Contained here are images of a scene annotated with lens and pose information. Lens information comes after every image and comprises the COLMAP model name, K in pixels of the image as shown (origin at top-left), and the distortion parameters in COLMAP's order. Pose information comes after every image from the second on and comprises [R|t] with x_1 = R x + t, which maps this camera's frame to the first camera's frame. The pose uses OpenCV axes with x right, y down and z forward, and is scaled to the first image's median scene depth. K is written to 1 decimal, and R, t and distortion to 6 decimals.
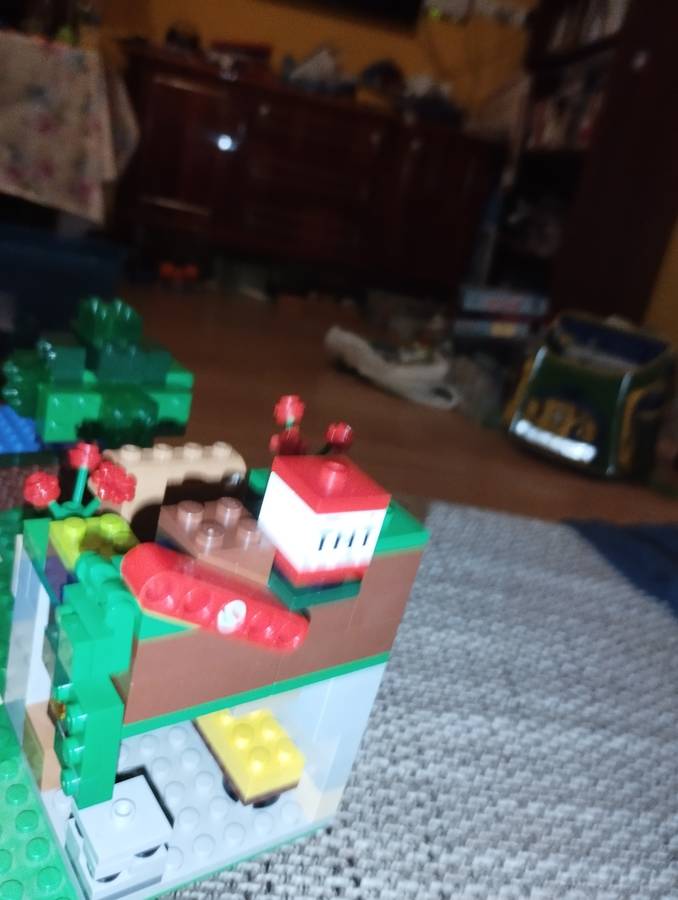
lens RADIAL K [[798.4, 0, 339.0], [0, 798.4, 450.0], [0, 0, 1]] dist [0.008288, 0.005513]
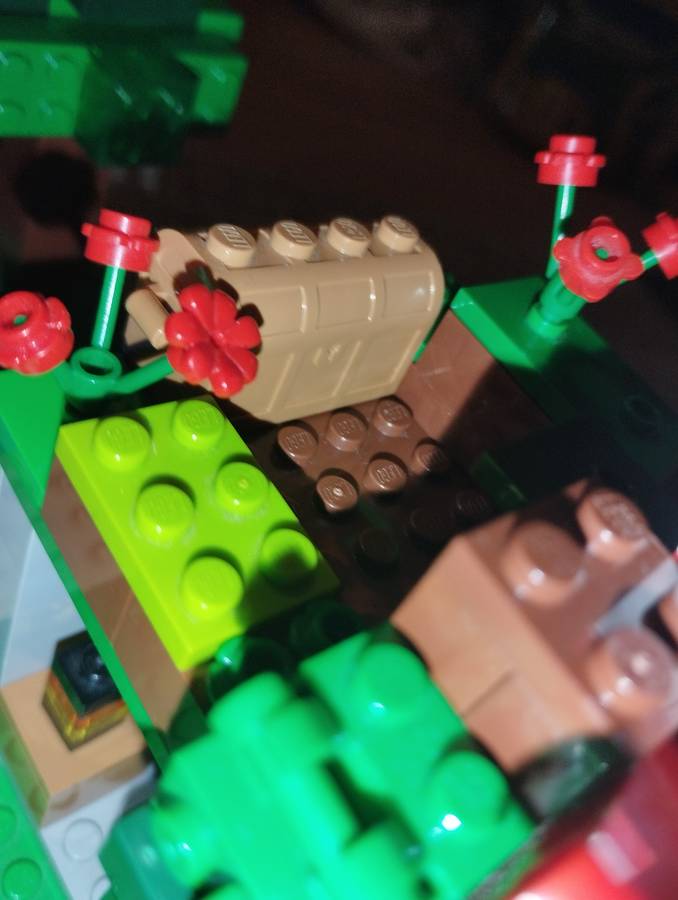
lens RADIAL K [[798.4, 0, 339.0], [0, 798.4, 450.0], [0, 0, 1]] dist [0.008288, 0.005513]
pose [[0.987602, 0.066216, 0.142330, -0.249635], [-0.117830, 0.911778, 0.393417, -0.069458], [-0.103723, -0.405310, 0.908276, 0.544057]]
